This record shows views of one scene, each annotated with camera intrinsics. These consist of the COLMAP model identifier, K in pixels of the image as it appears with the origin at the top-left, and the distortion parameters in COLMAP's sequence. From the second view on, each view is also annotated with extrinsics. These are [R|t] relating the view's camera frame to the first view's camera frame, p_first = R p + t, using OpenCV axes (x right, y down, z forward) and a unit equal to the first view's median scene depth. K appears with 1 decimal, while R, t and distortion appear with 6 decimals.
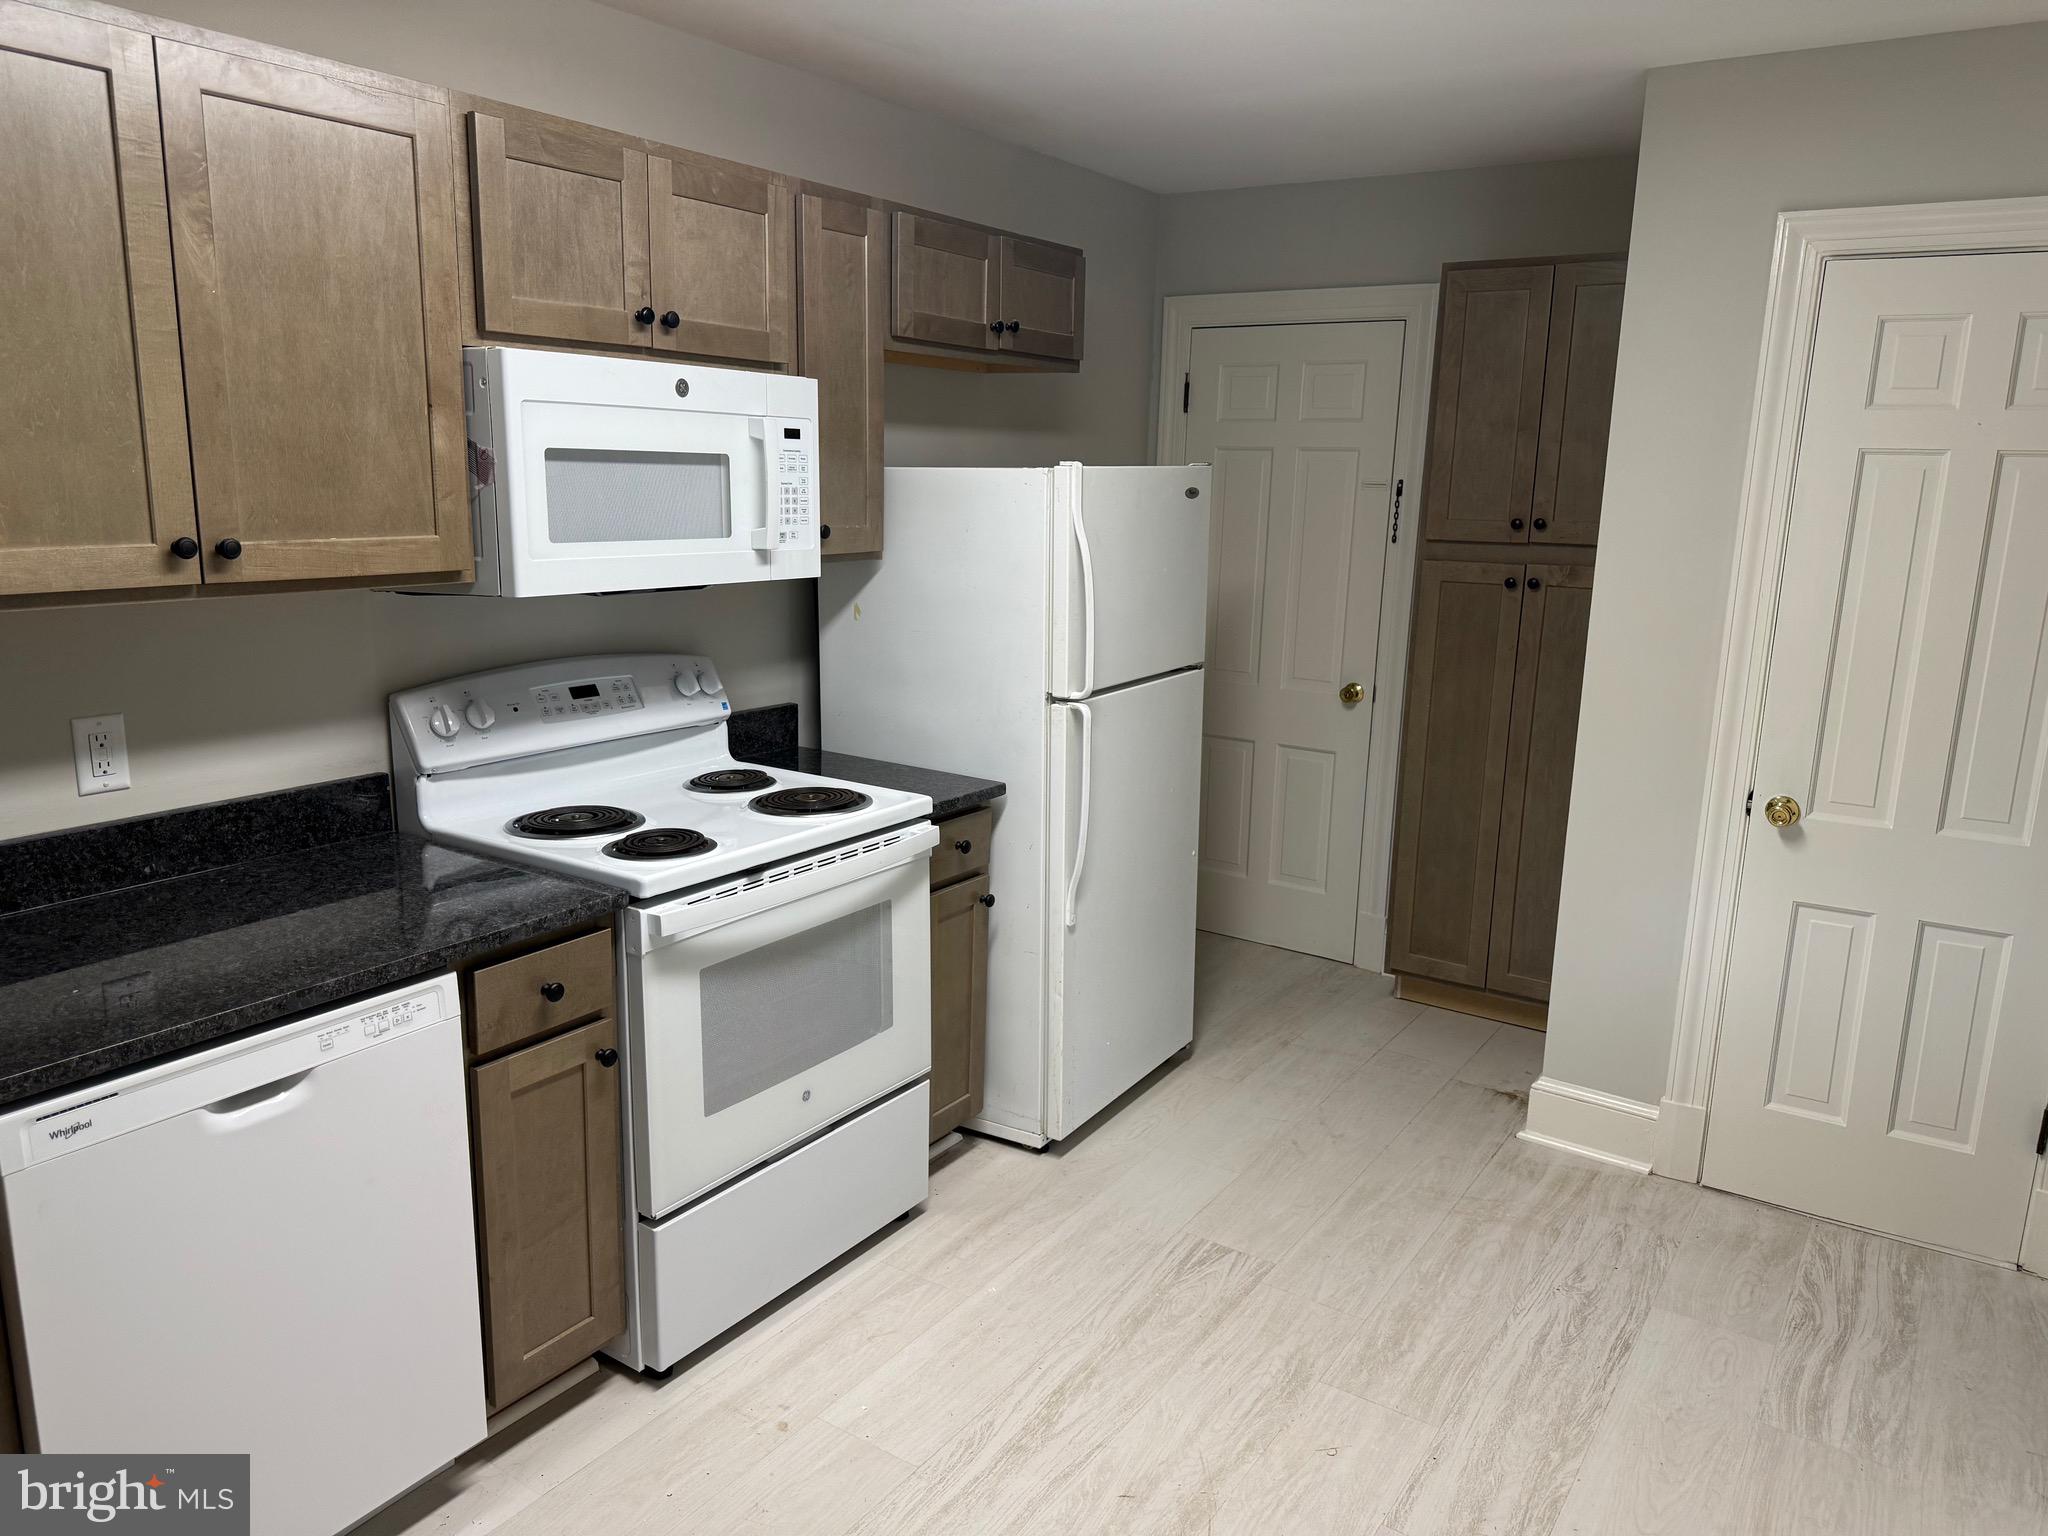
lens RADIAL K [[1470.8, 0, 1024.0], [0, 1470.8, 768.0], [0, 0, 1]] dist [0.128969, -0.218561]
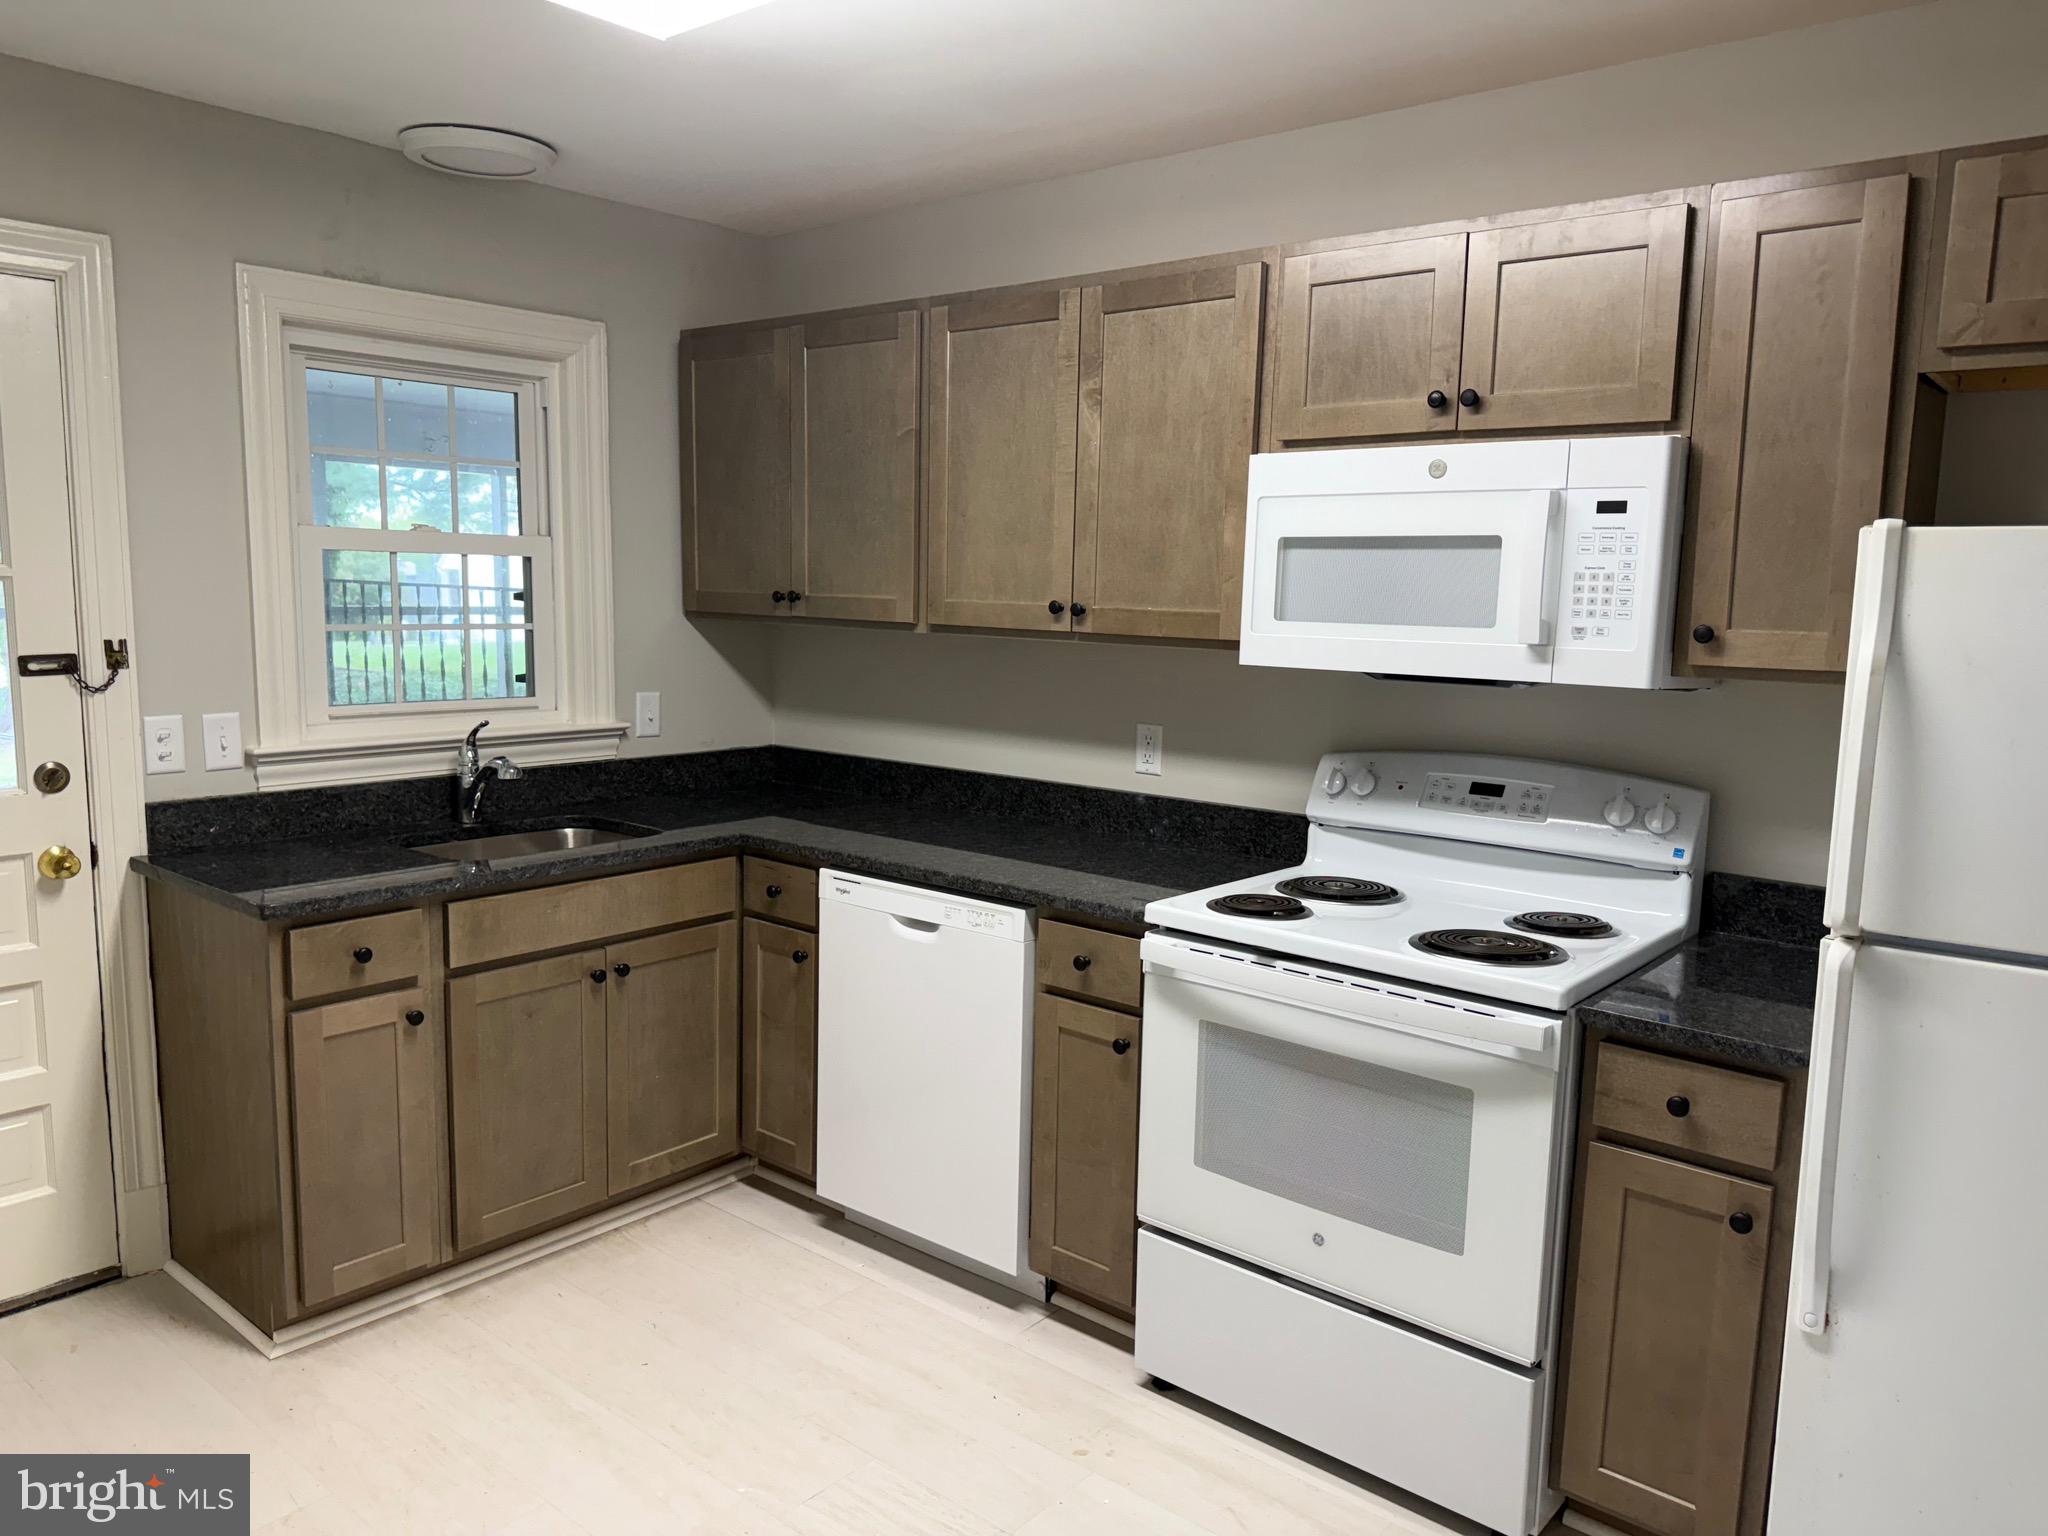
lens RADIAL K [[1470.8, 0, 1024.0], [0, 1470.8, 768.0], [0, 0, 1]] dist [0.128969, -0.218561]
pose [[-0.133683, 0.099459, -0.986021, 0.790193], [-0.225811, 0.965722, 0.128026, -0.137355], [0.964955, 0.239769, -0.106641, 0.924352]]
